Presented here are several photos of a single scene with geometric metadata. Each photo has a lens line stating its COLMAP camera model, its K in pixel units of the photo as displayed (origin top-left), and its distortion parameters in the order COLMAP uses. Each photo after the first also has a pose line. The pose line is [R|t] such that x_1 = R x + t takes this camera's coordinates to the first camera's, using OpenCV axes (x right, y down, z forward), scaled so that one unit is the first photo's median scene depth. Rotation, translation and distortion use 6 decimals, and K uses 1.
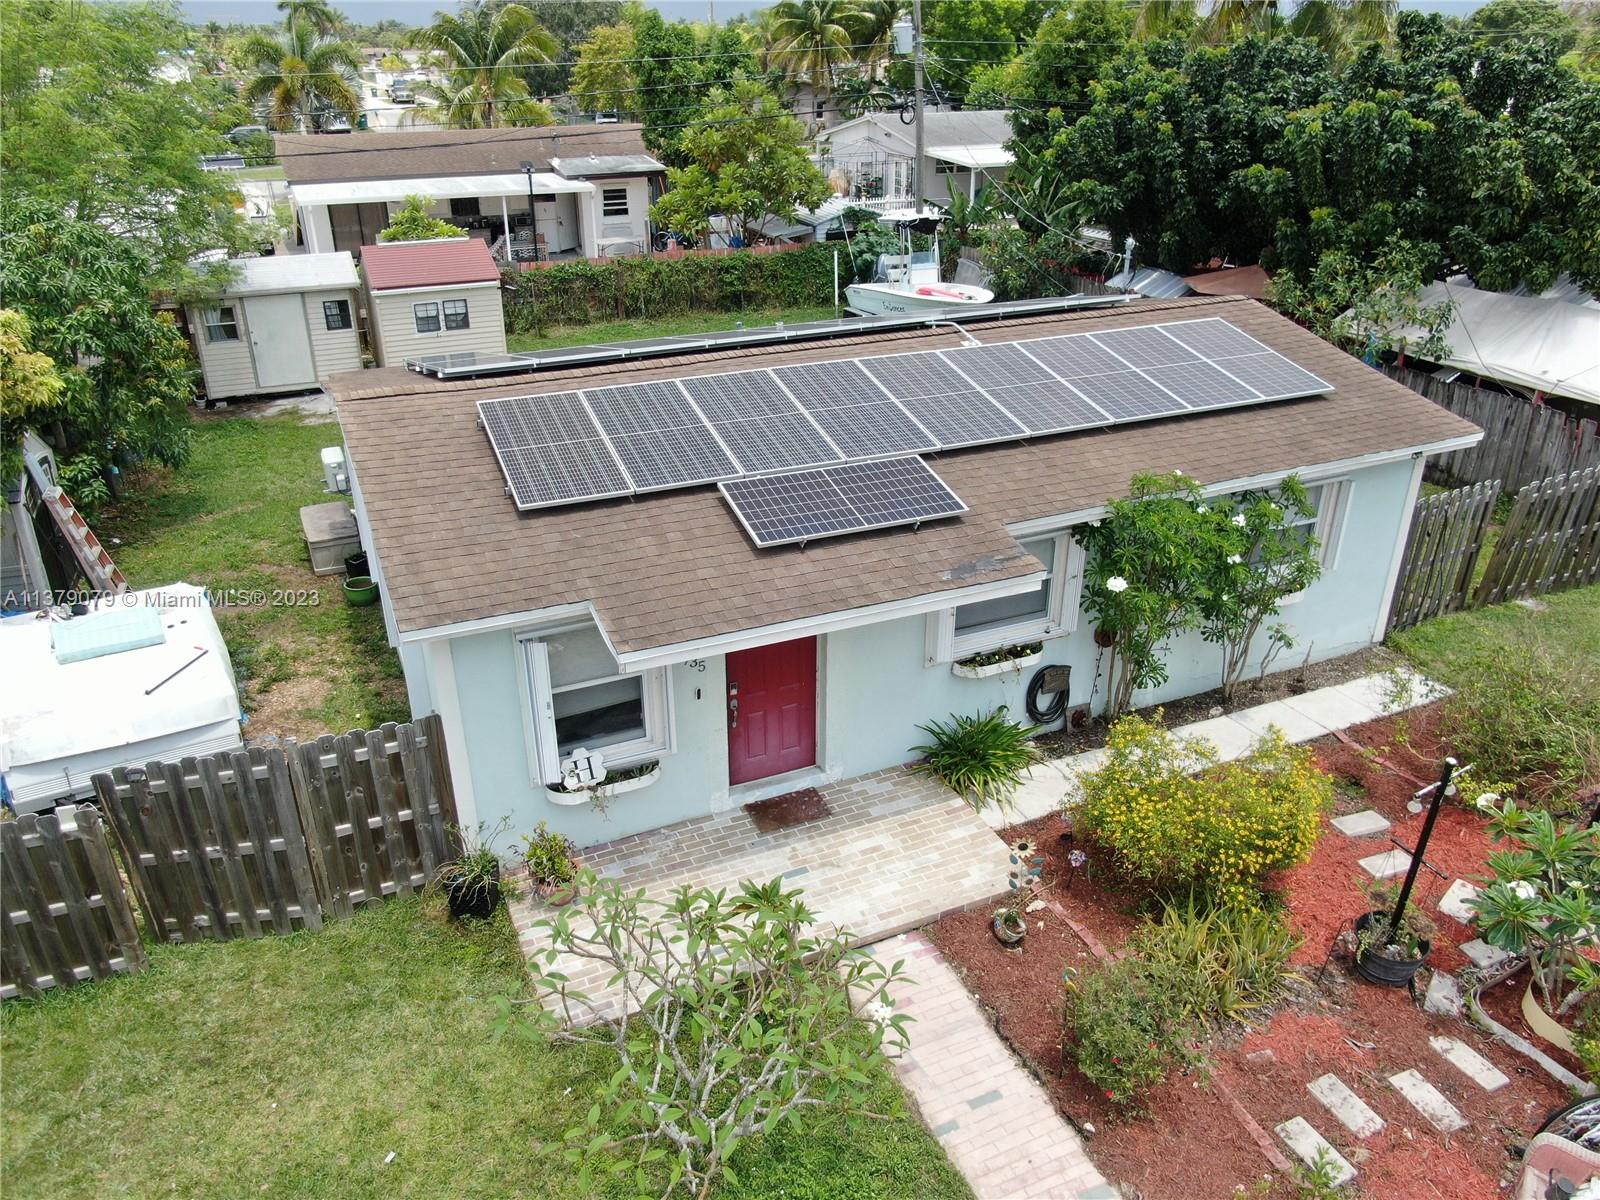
lens RADIAL K [[1184.2, 0, 790.2], [0, 1184.2, 595.2], [0, 0, 1]] dist [-0.003802, -0.001685]
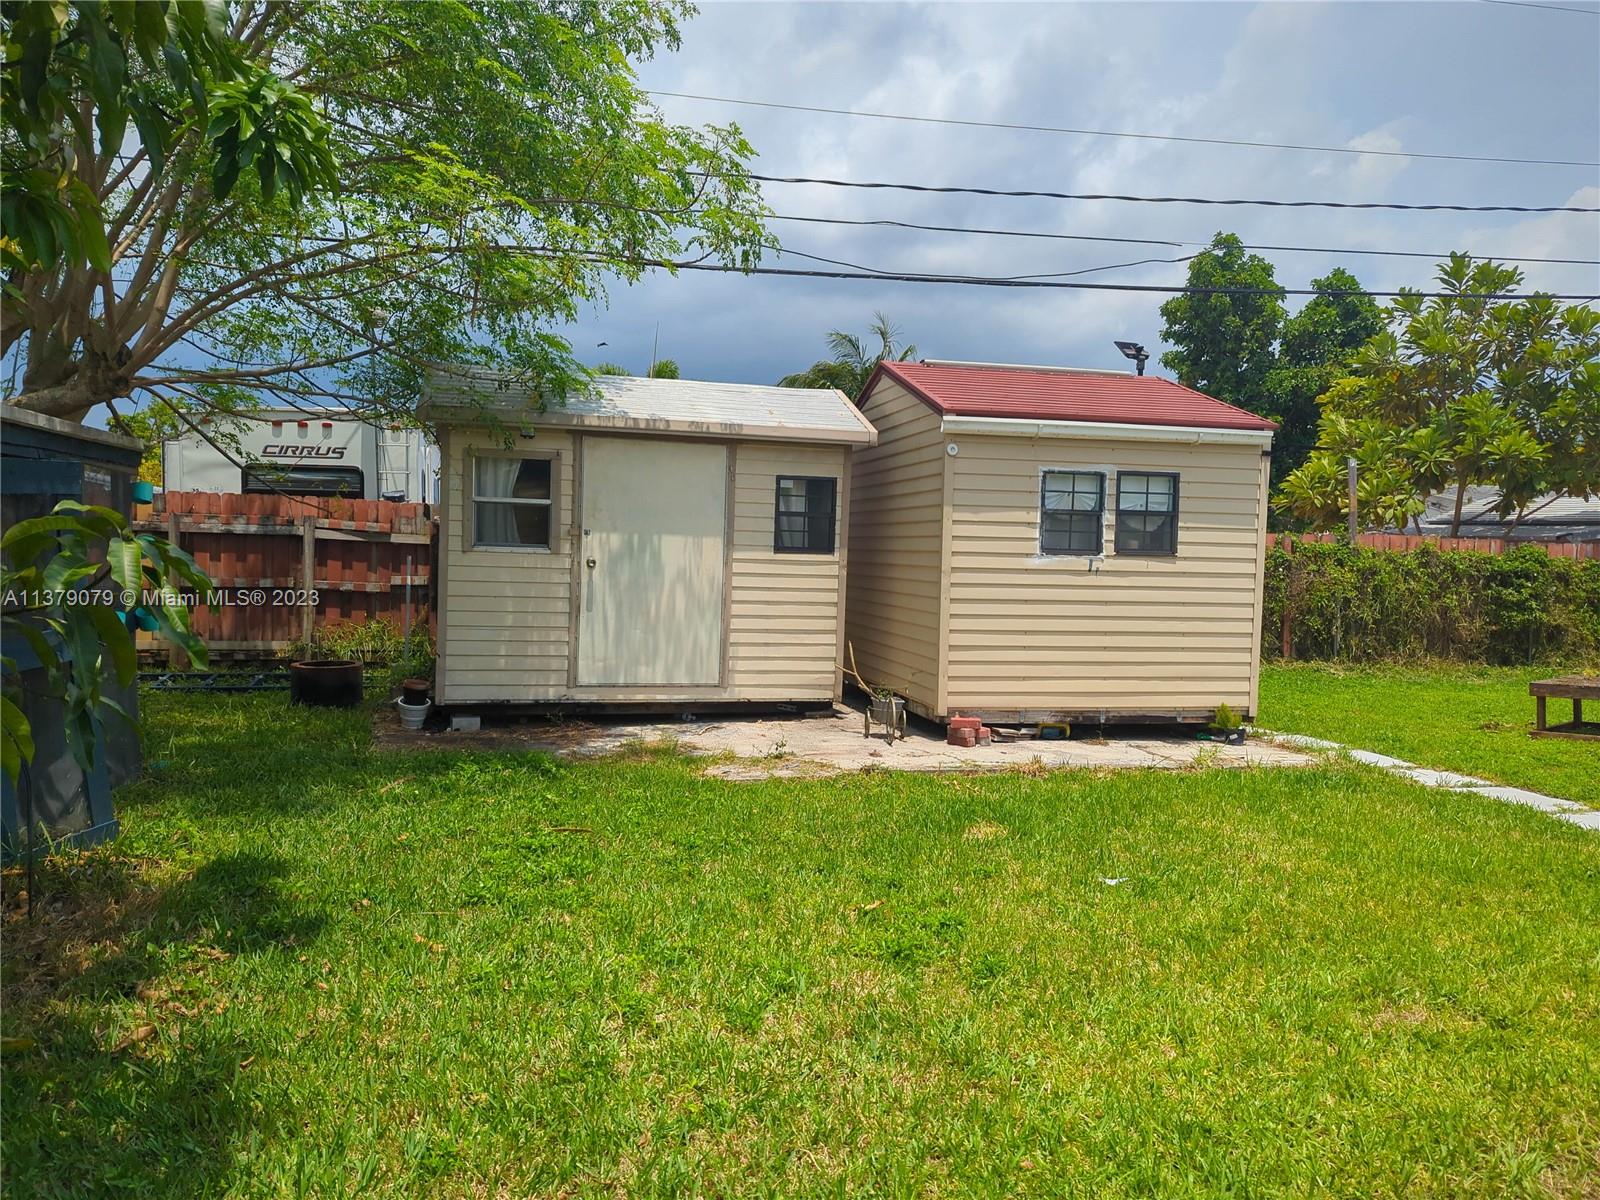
lens RADIAL K [[1130.1, 0, 800.0], [0, 1130.1, 600.0], [0, 0, 1]] dist [0.091709, -0.095214]
pose [[0.982196, 0.036626, -0.184252, -0.321155], [-0.105920, 0.918012, -0.382145, -0.074838], [0.155149, 0.394857, 0.905548, 0.692107]]
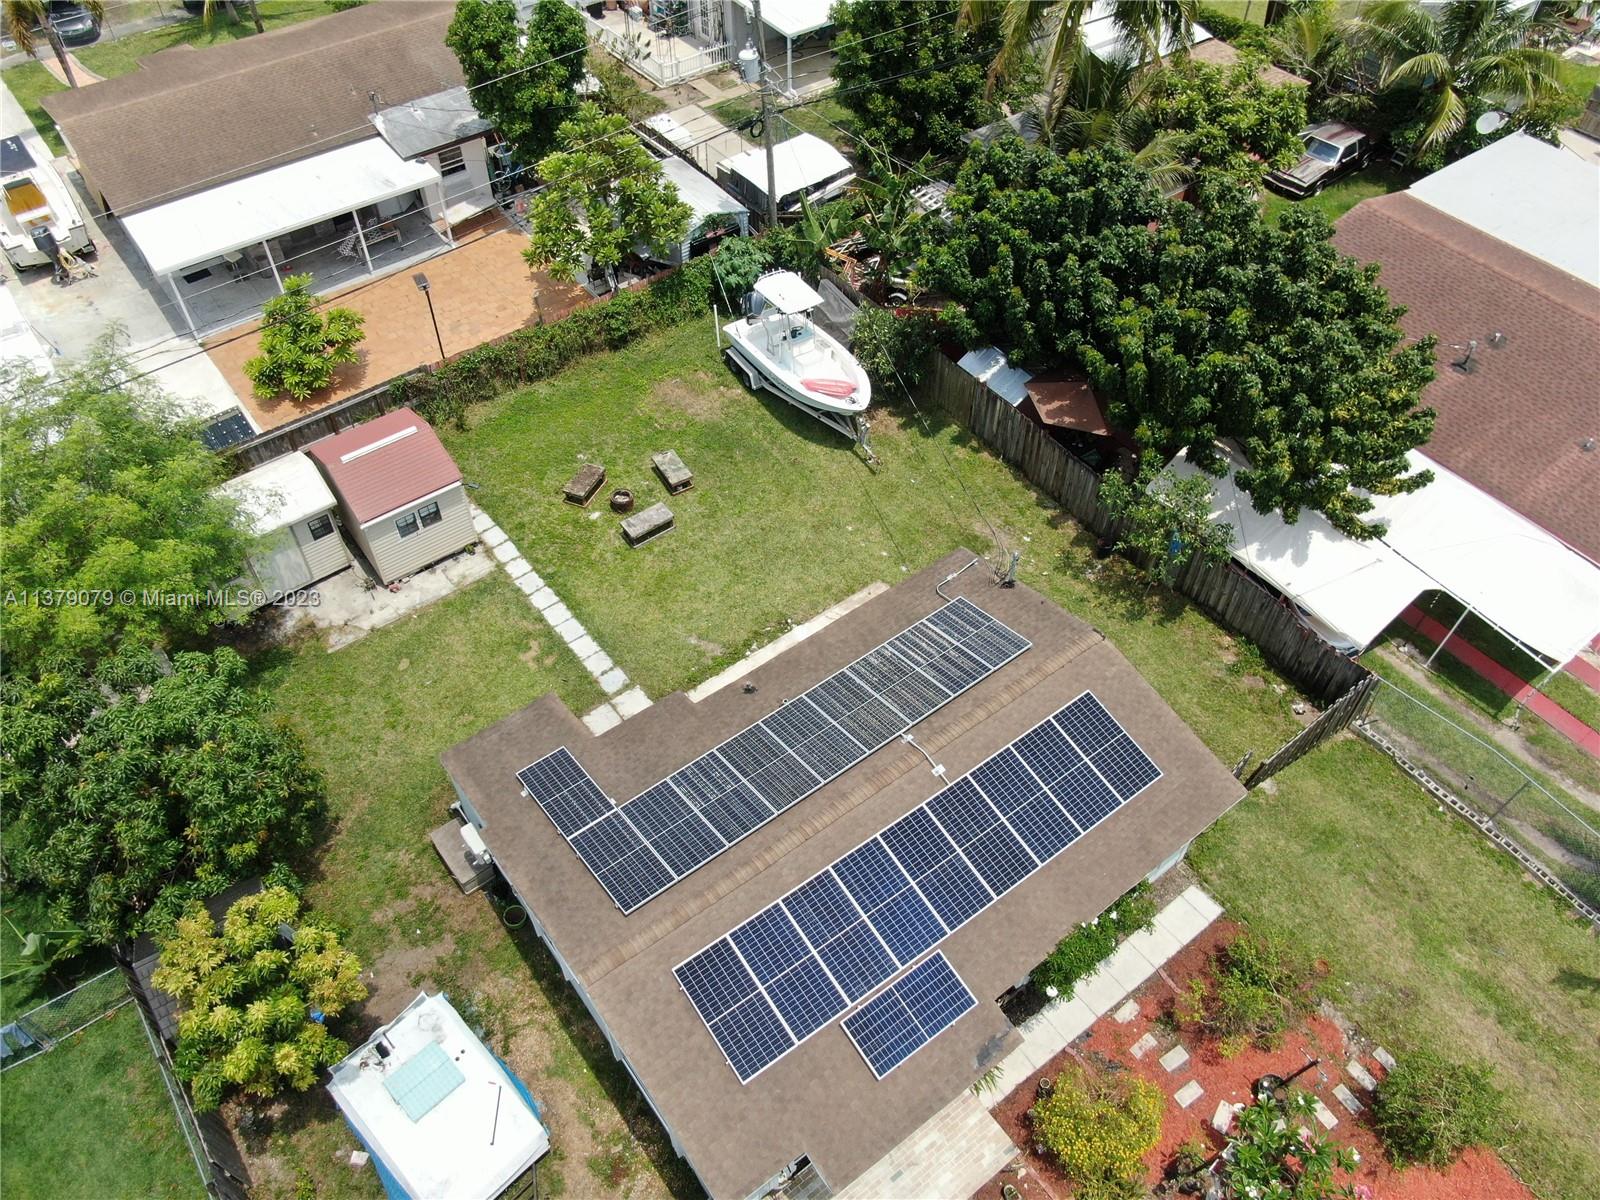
lens RADIAL K [[1184.2, 0, 790.2], [0, 1184.2, 595.2], [0, 0, 1]] dist [-0.003802, -0.001685]
pose [[0.975308, -0.161226, 0.150929, -0.127893], [0.088743, 0.911914, 0.400671, -0.596333], [-0.202233, -0.377384, 0.903705, -0.136086]]
